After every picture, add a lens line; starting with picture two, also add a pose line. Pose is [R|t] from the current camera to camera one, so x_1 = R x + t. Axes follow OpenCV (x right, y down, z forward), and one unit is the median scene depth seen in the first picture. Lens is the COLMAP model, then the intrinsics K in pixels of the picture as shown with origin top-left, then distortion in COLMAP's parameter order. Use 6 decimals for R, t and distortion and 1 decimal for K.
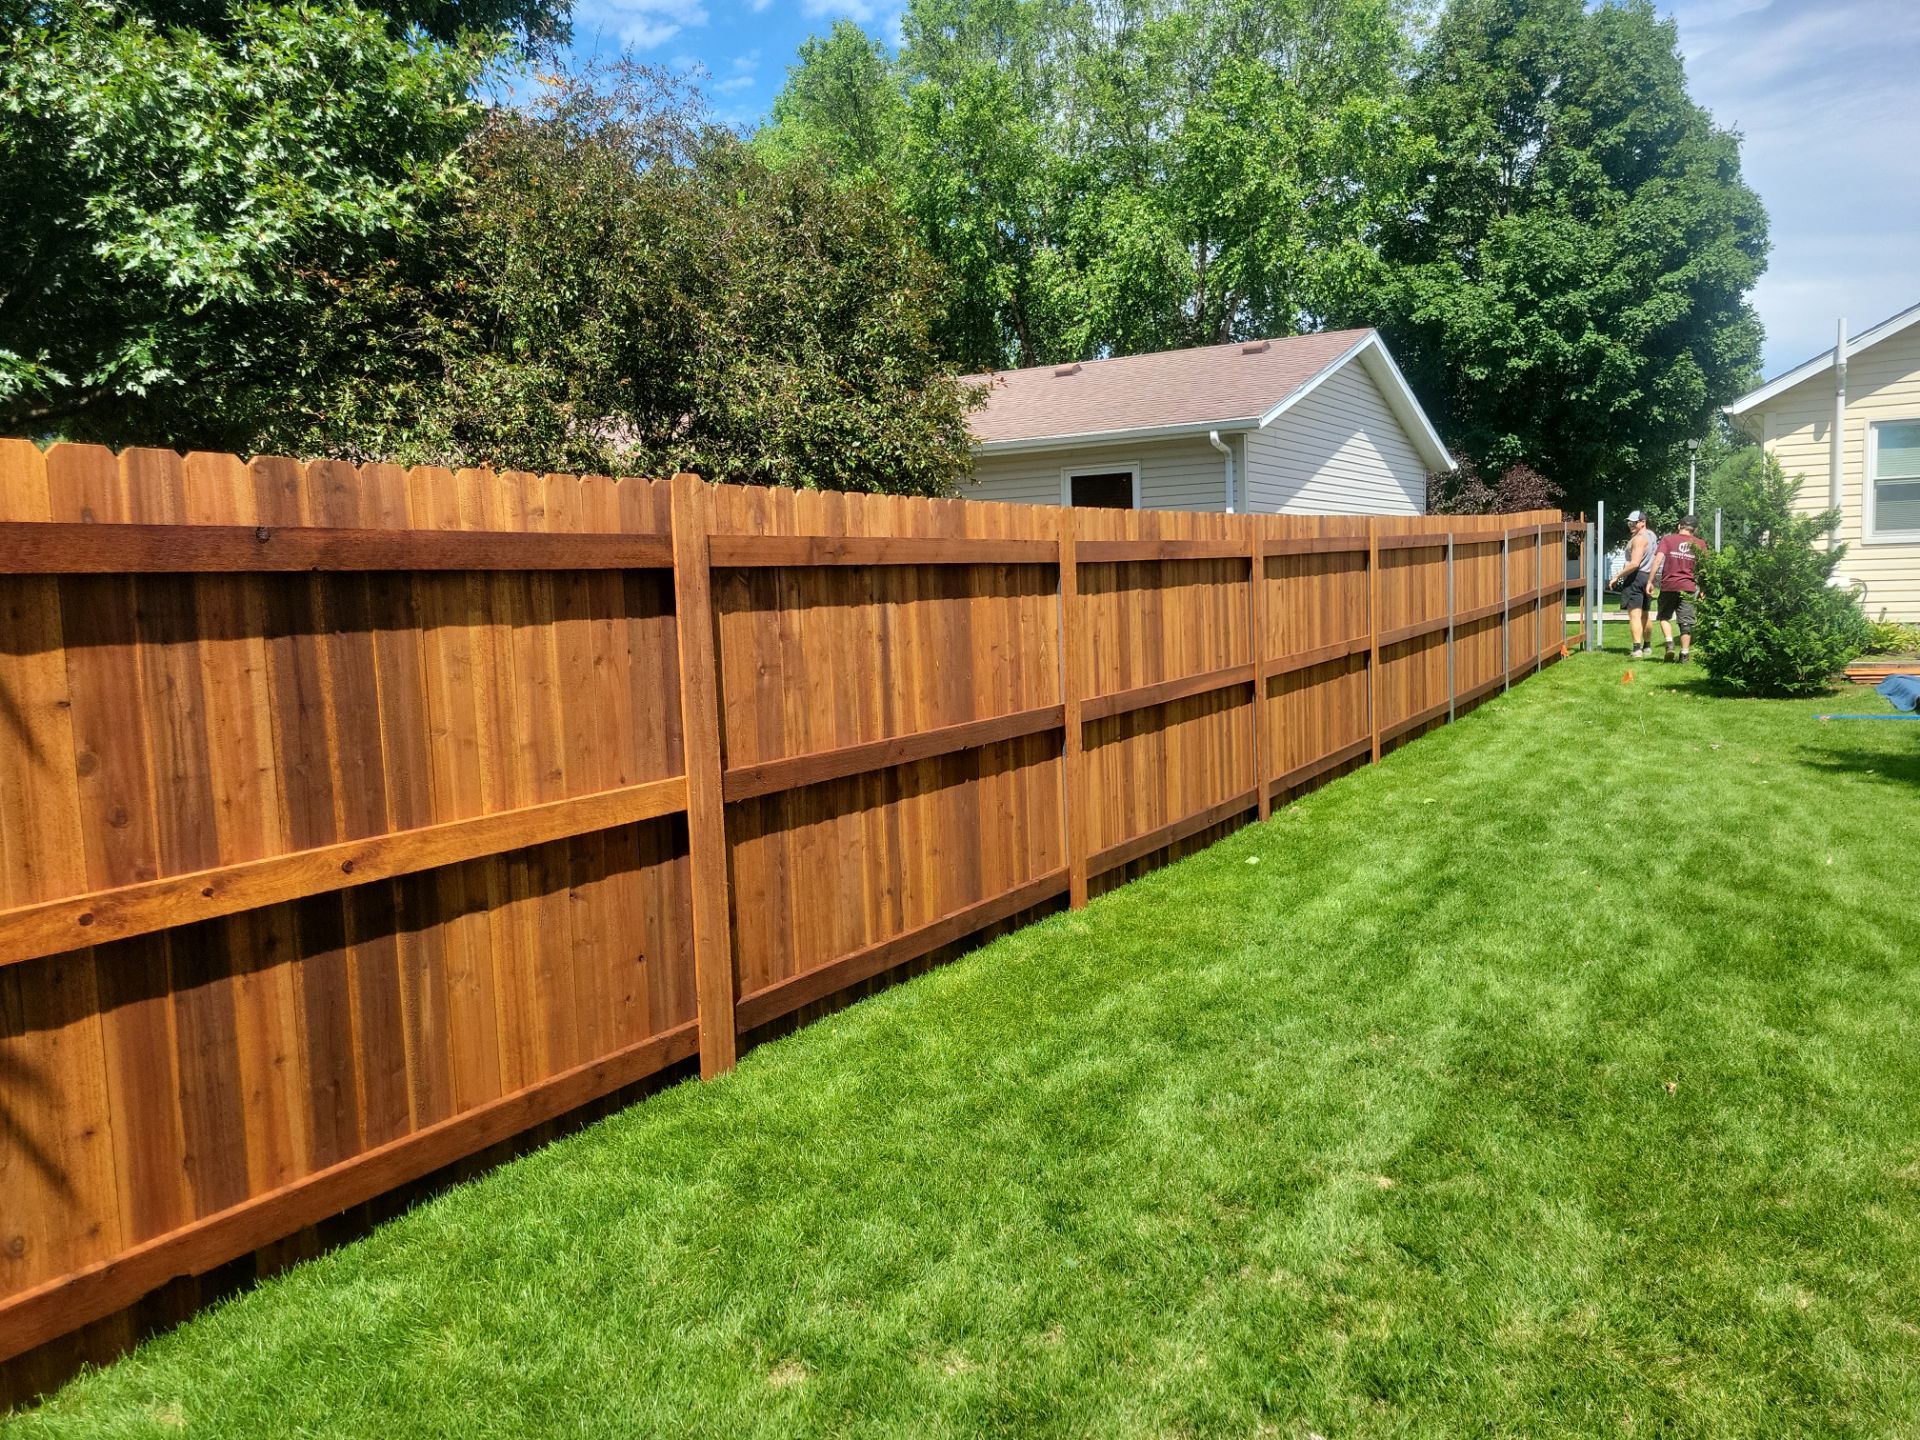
lens RADIAL K [[1458.4, 0, 962.9], [0, 1458.4, 734.7], [0, 0, 1]] dist [0.049385, -0.034191]
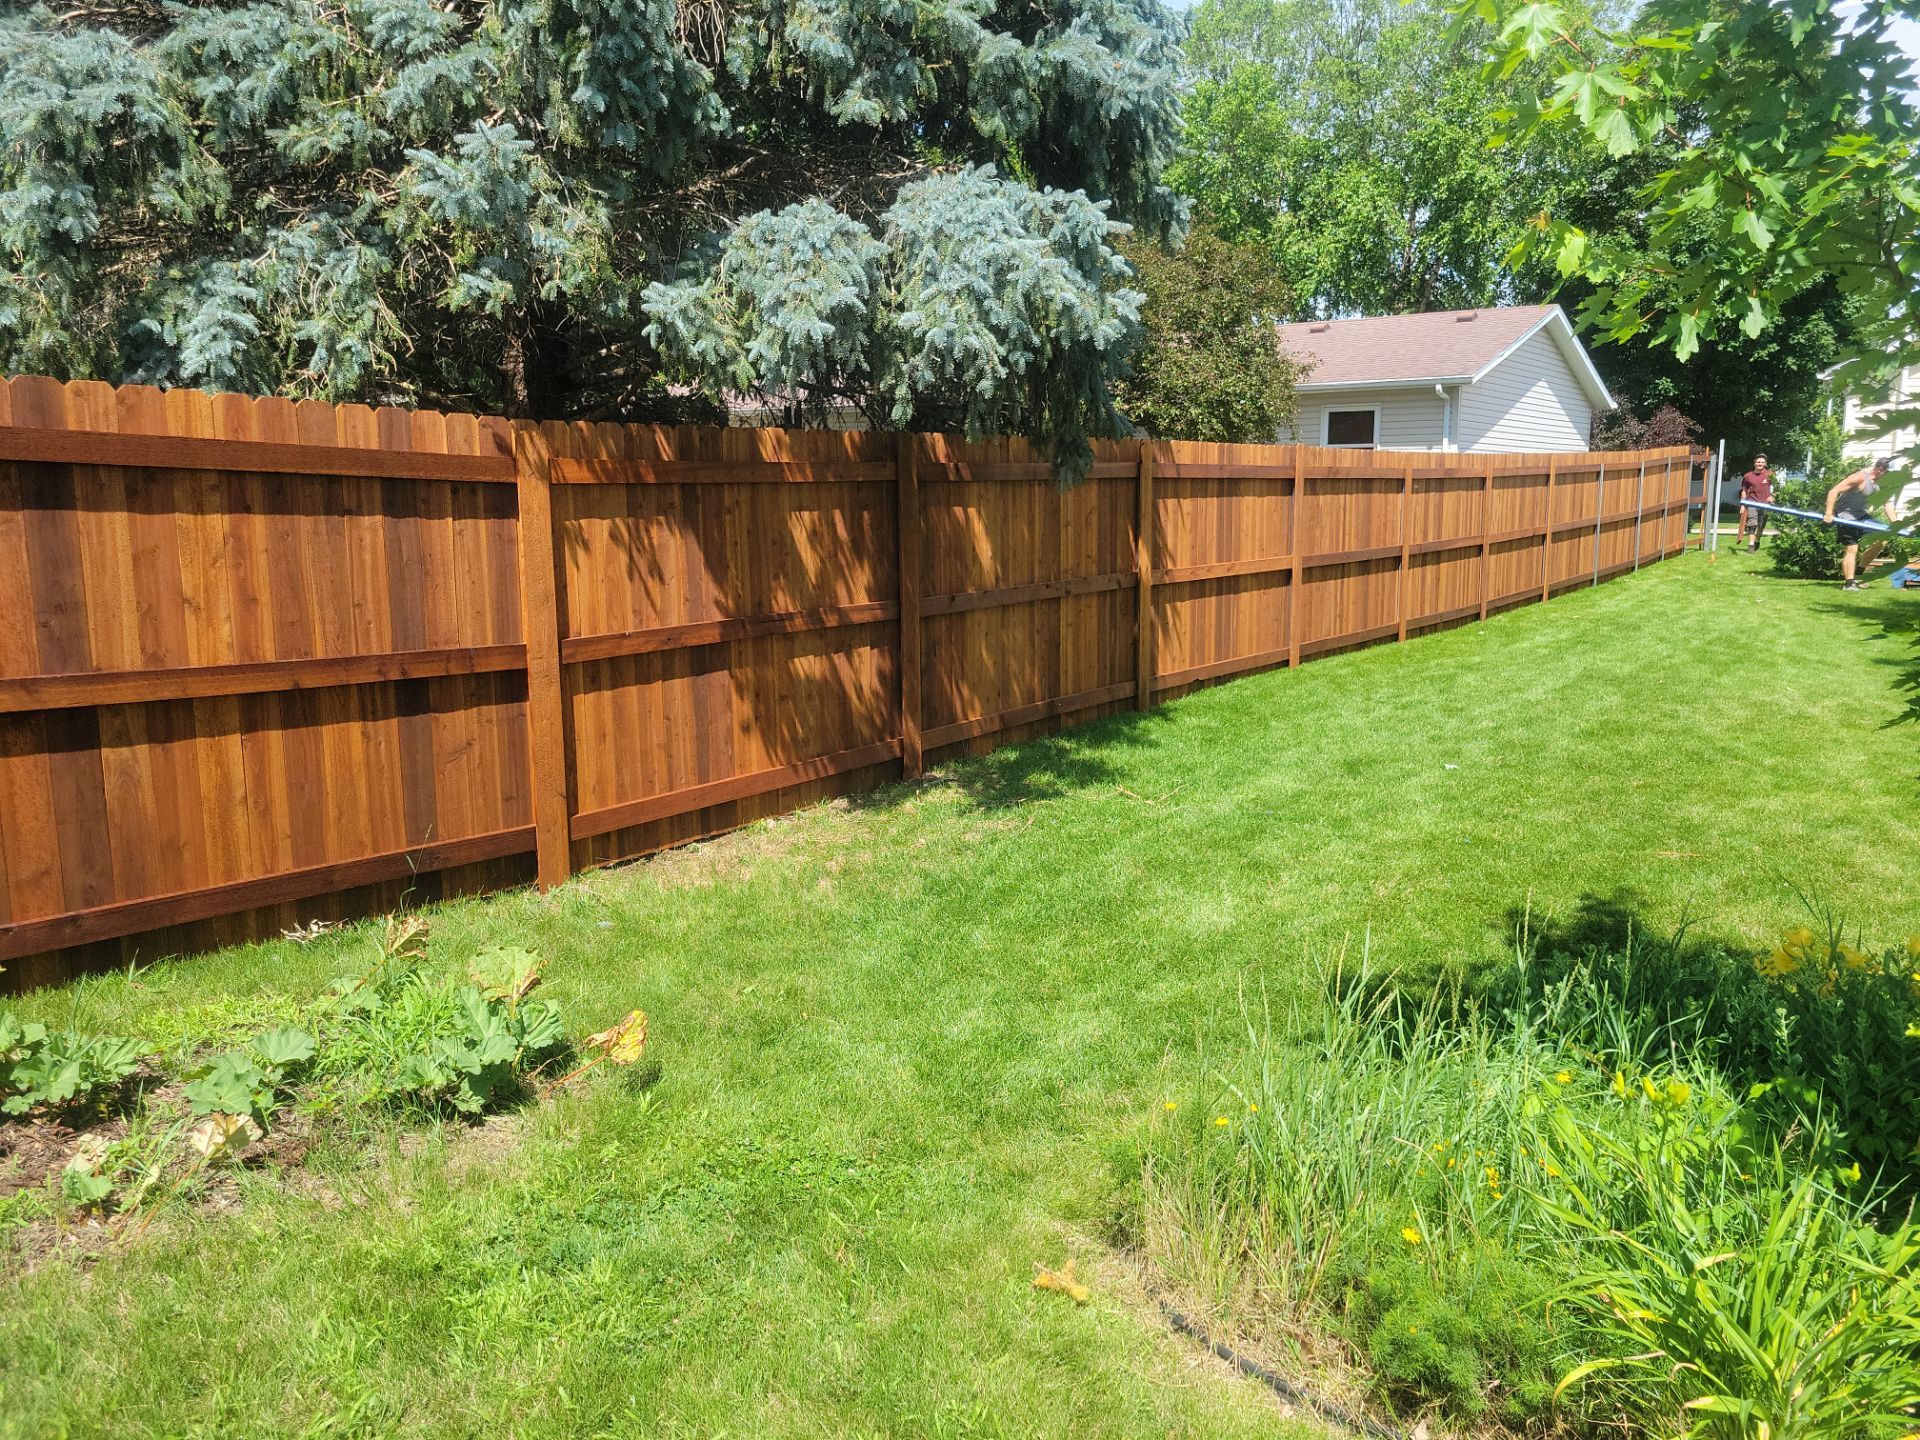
lens RADIAL K [[1476.6, 0, 974.4], [0, 1476.6, 716.9], [0, 0, 1]] dist [0.065668, -0.043846]
pose [[0.996021, 0.046421, -0.076079, -0.153276], [-0.042271, 0.997576, 0.055280, 0.055306], [0.078461, -0.051844, 0.995568, -0.498077]]
